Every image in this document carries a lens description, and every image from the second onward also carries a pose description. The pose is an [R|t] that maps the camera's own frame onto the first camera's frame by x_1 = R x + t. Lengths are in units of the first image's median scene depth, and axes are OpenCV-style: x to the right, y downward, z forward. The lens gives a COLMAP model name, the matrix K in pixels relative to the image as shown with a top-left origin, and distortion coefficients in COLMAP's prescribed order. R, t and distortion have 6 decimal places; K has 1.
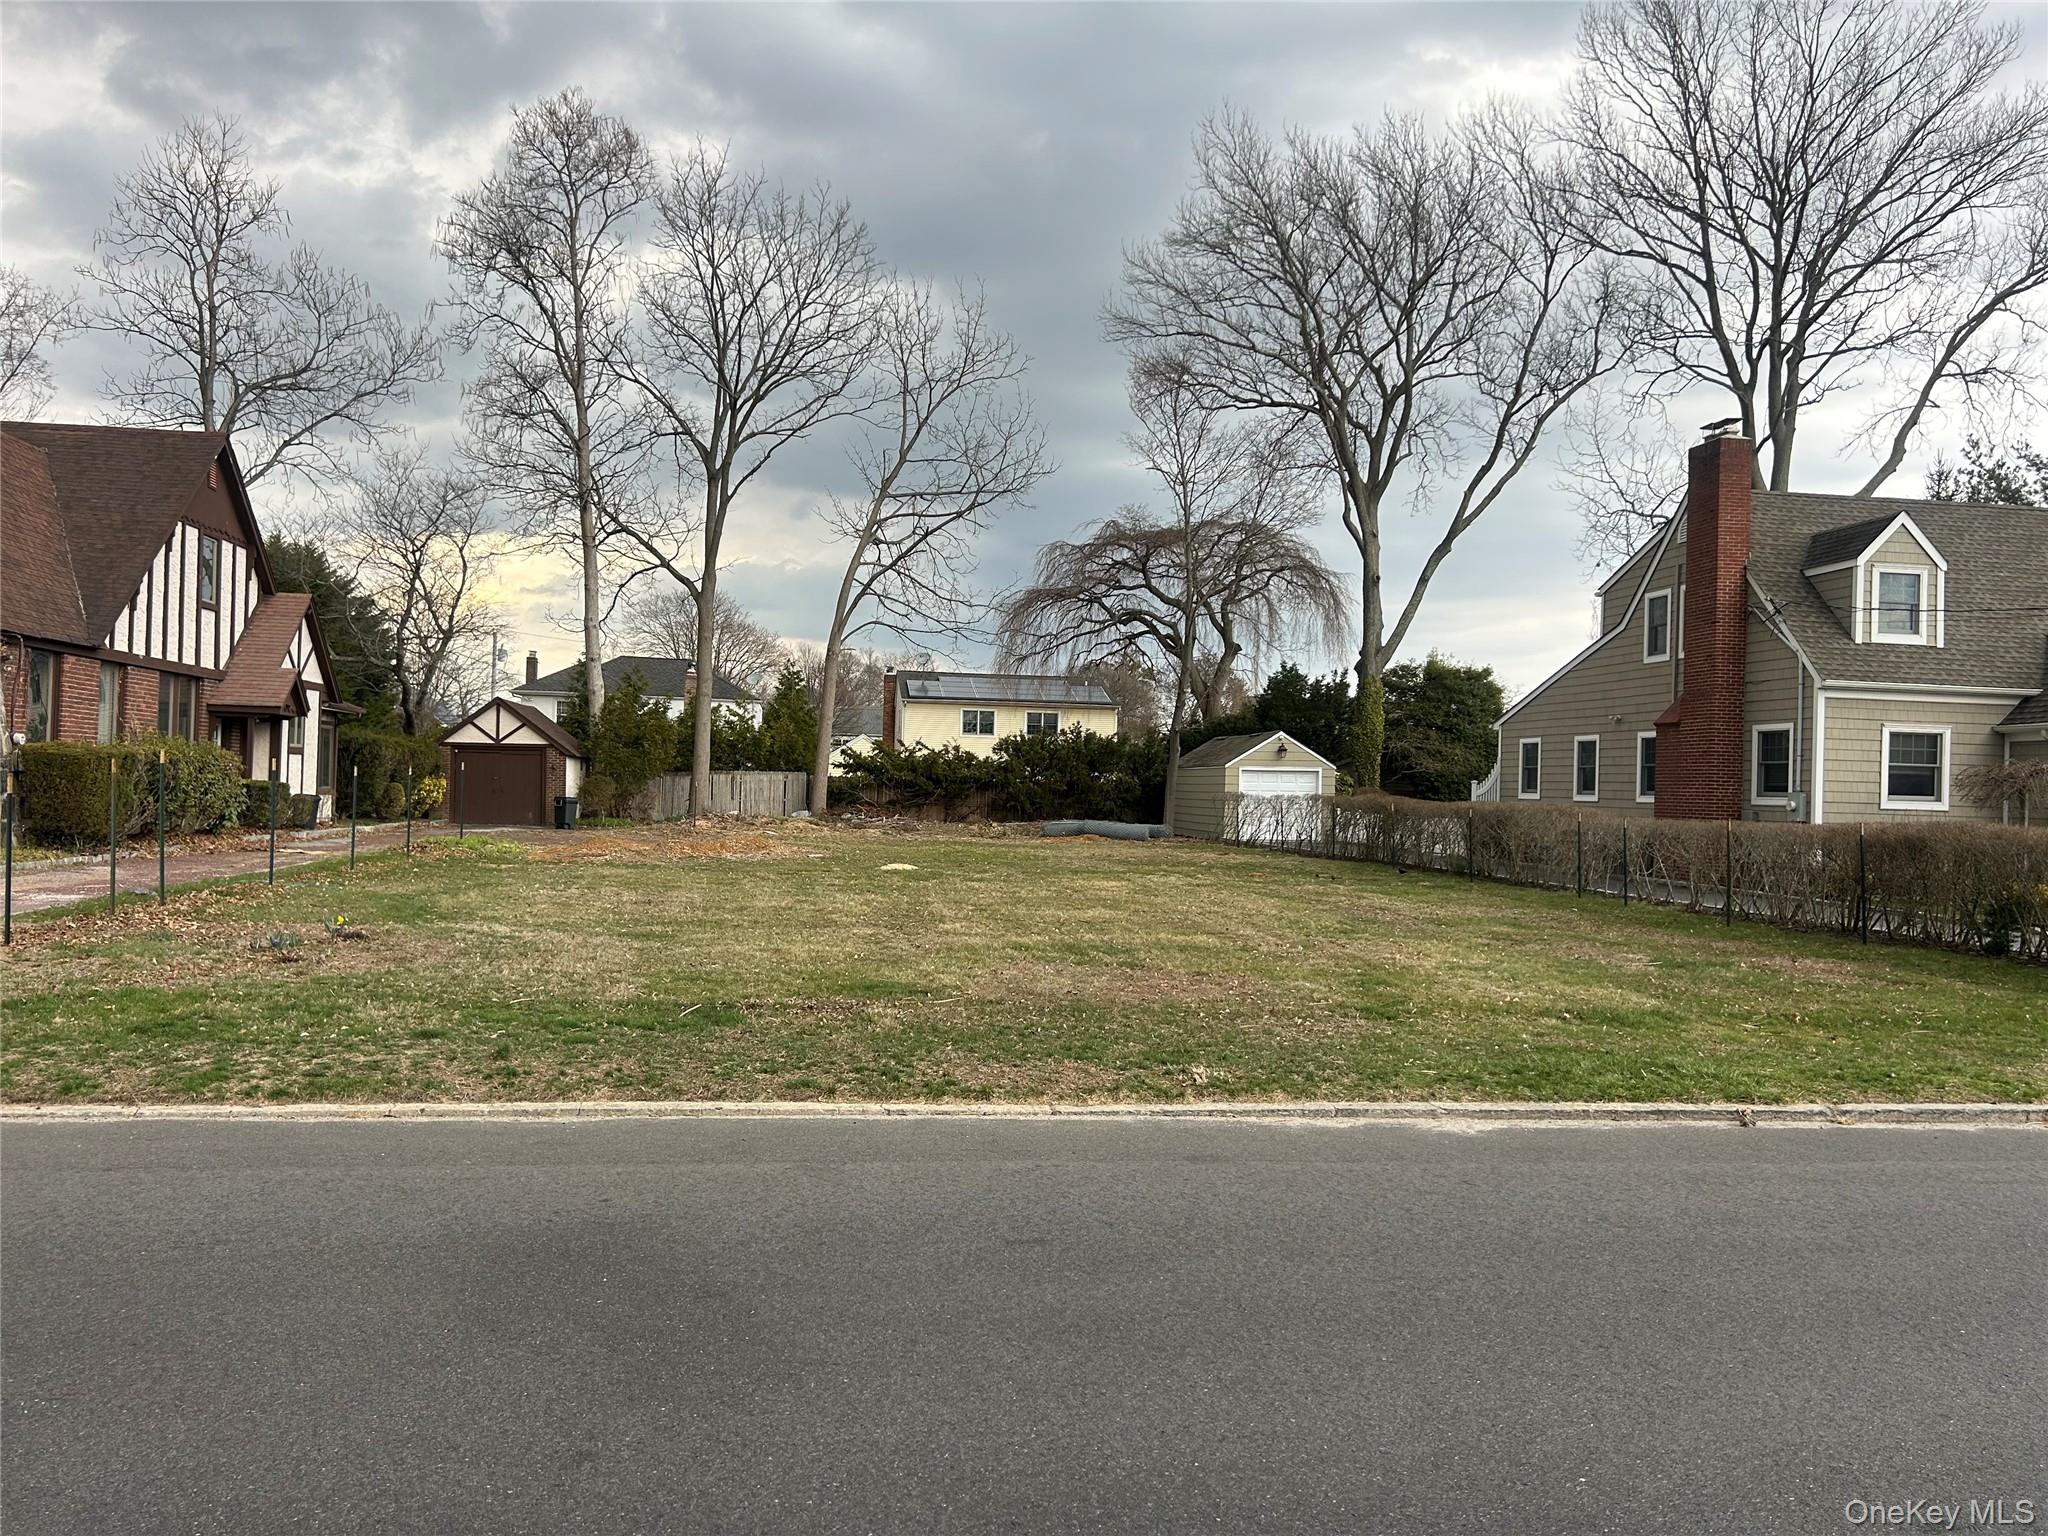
lens RADIAL K [[1535.7, 0, 1024.0], [0, 1535.7, 768.0], [0, 0, 1]] dist [0.053089, -0.049864]
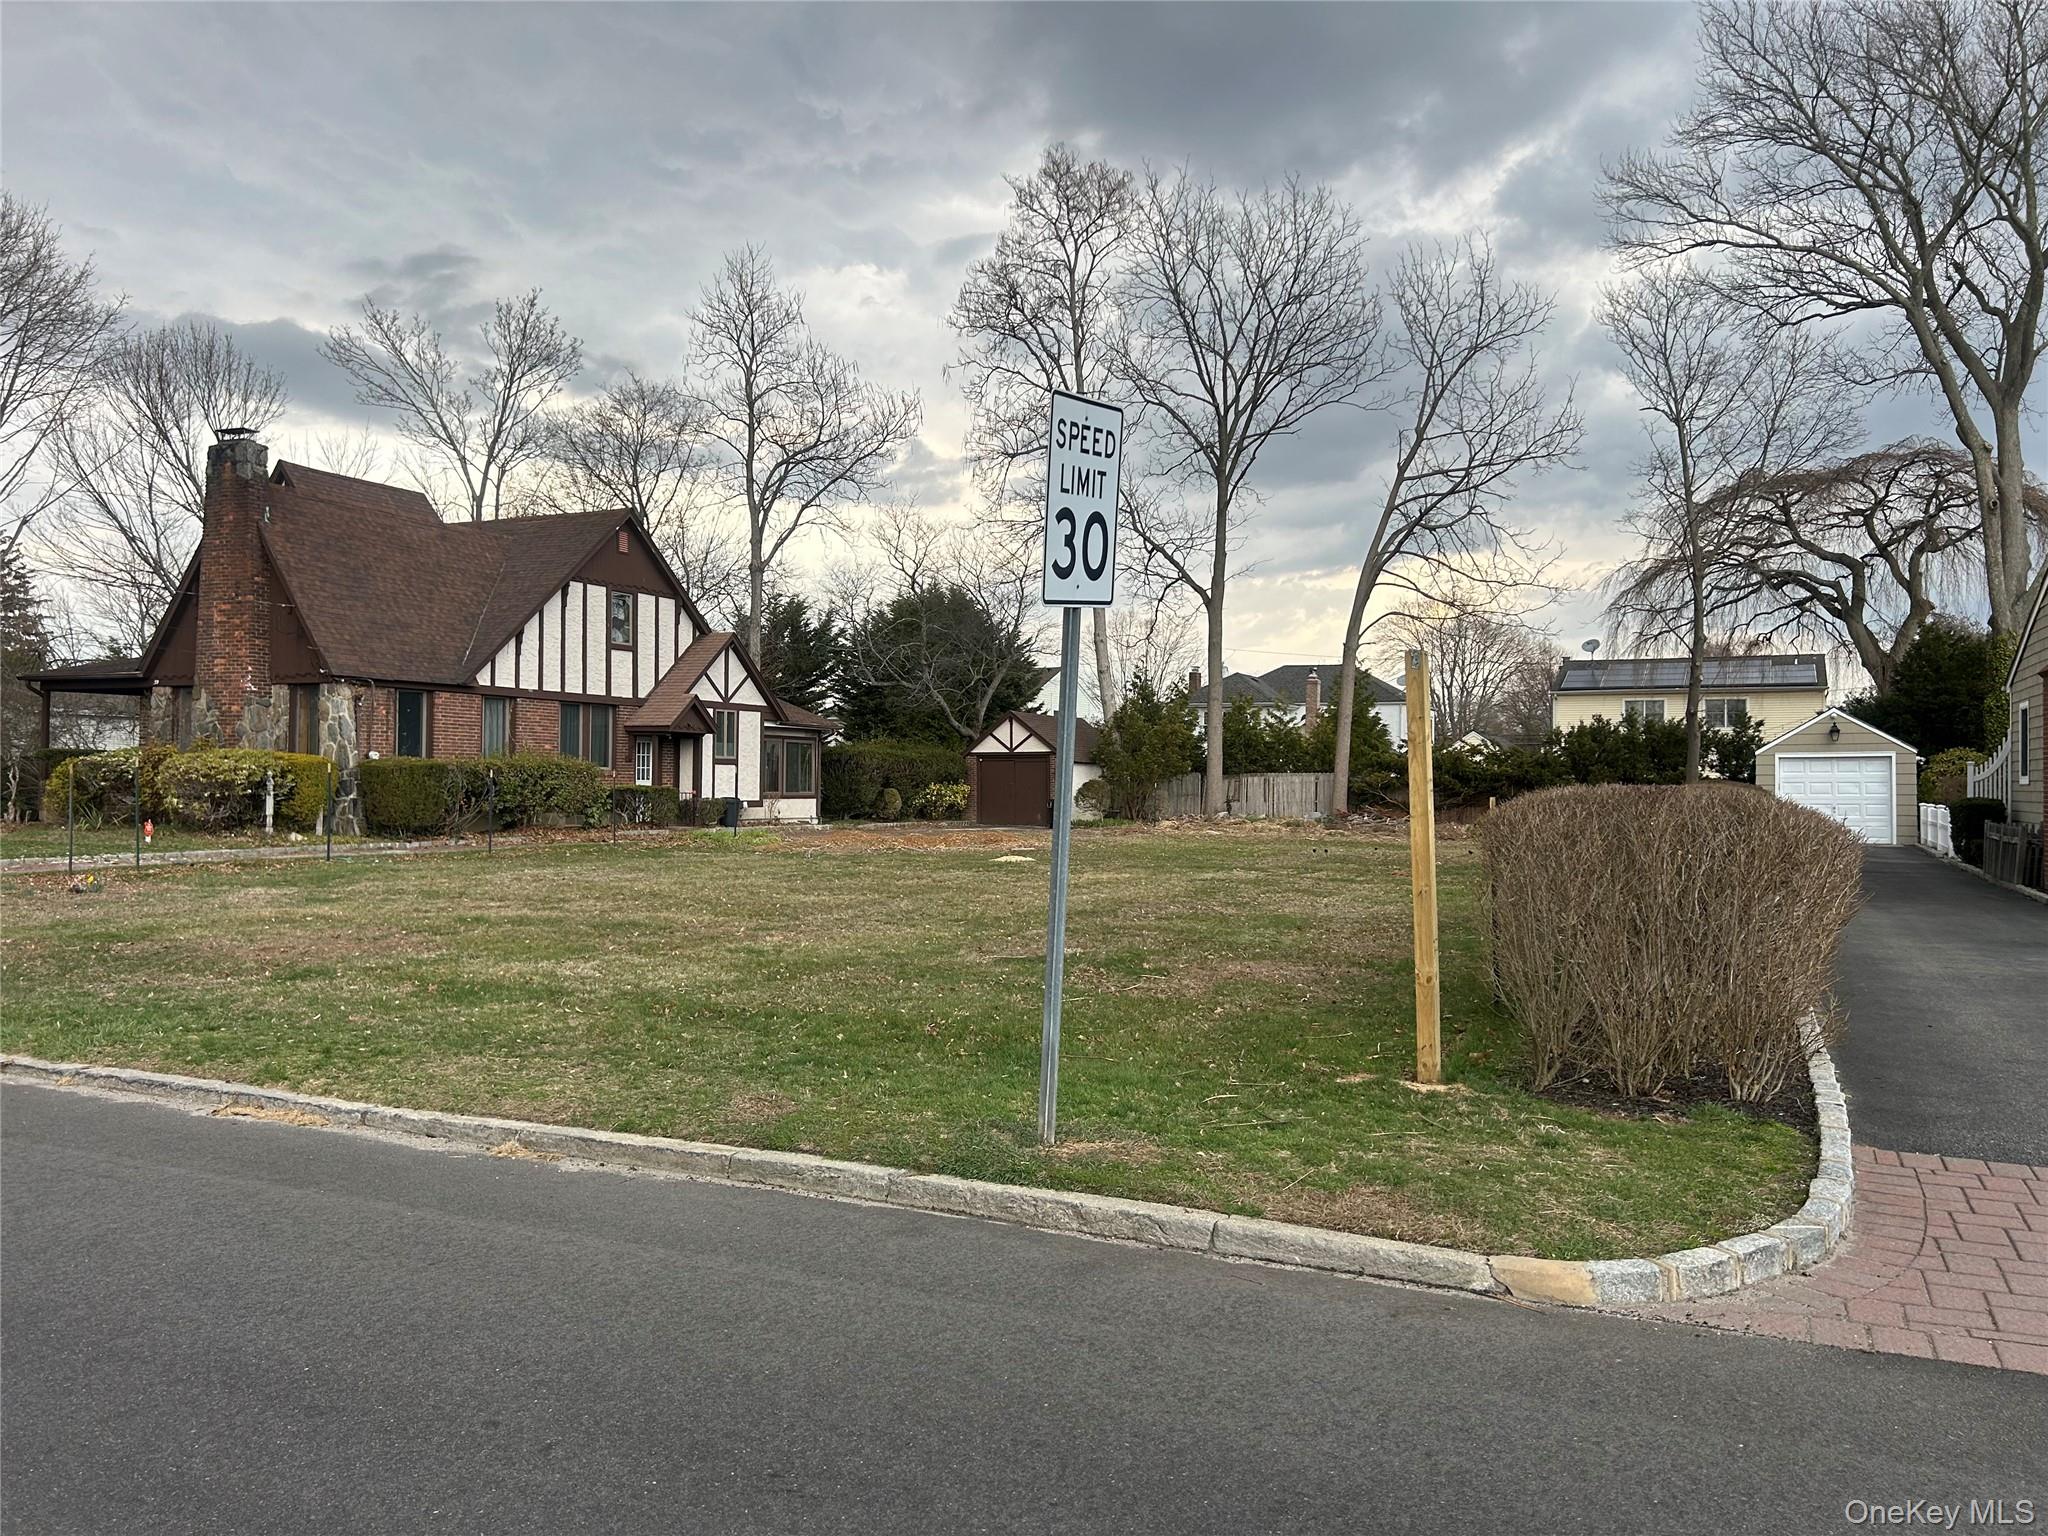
lens RADIAL K [[1539.3, 0, 1022.0], [0, 1539.3, 745.8], [0, 0, 1]] dist [0.049781, -0.050630]
pose [[0.833614, -0.032031, -0.551418, 0.276613], [0.020084, 0.999415, -0.027691, 0.010293], [0.551982, 0.012009, 0.833770, 0.092867]]
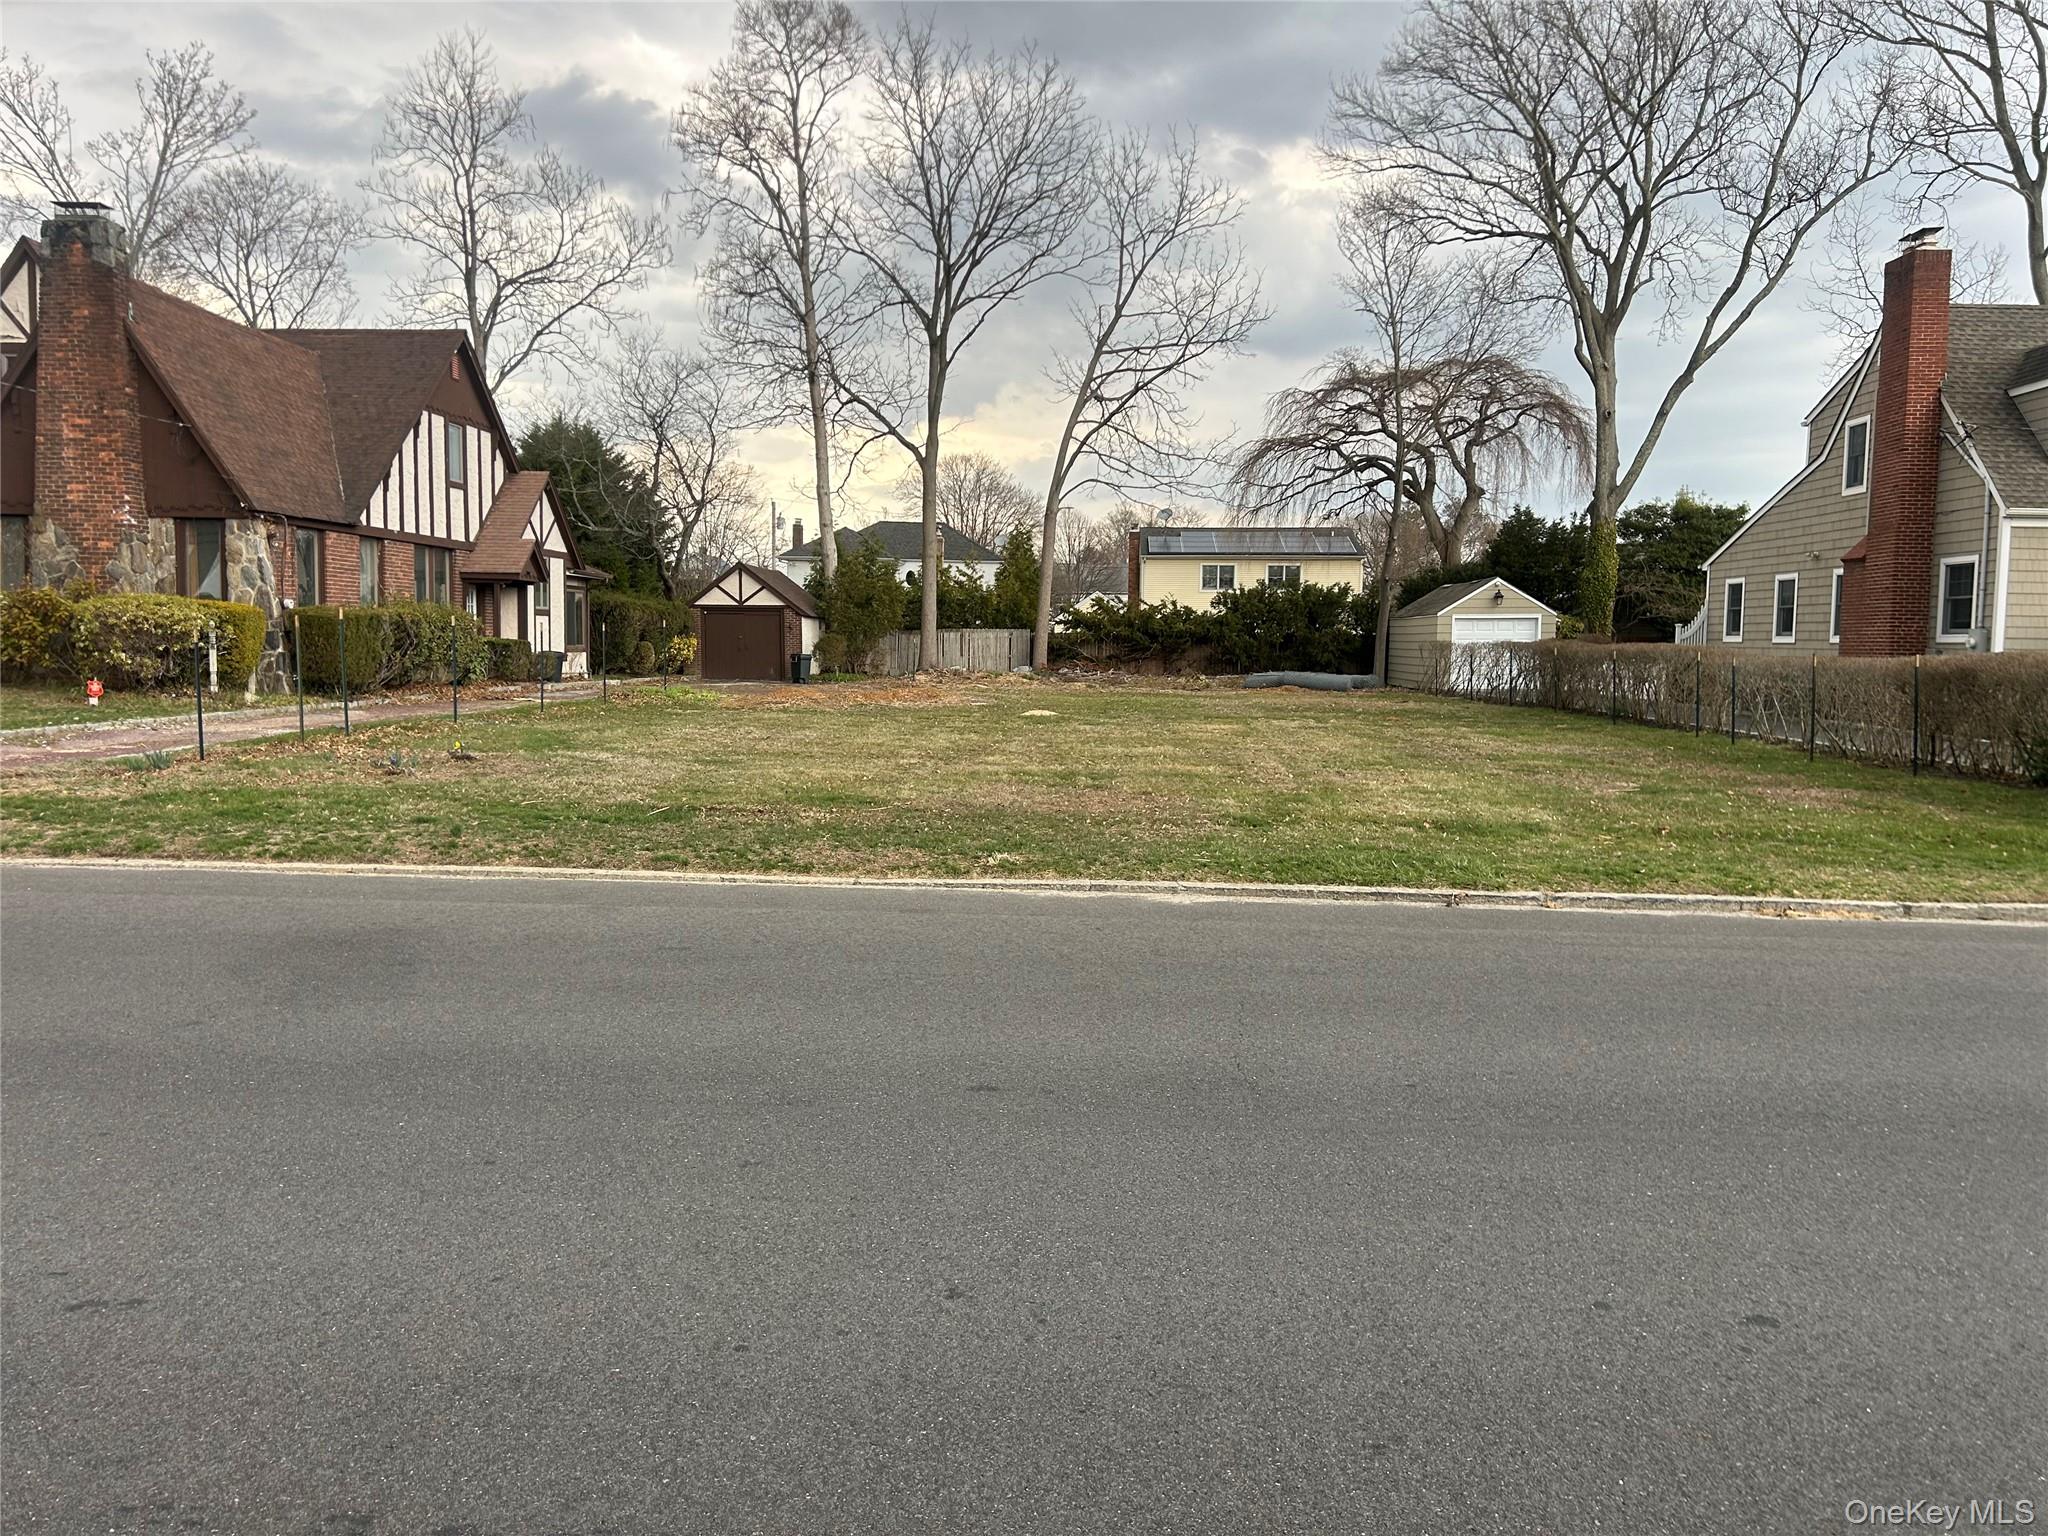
lens RADIAL K [[1539.3, 0, 1022.0], [0, 1539.3, 745.8], [0, 0, 1]] dist [0.049781, -0.050630]
pose [[0.981253, 0.000195, -0.192722, 0.064173], [0.014686, 0.997016, 0.075785, 0.003750], [0.192162, -0.077194, 0.978323, -0.028473]]
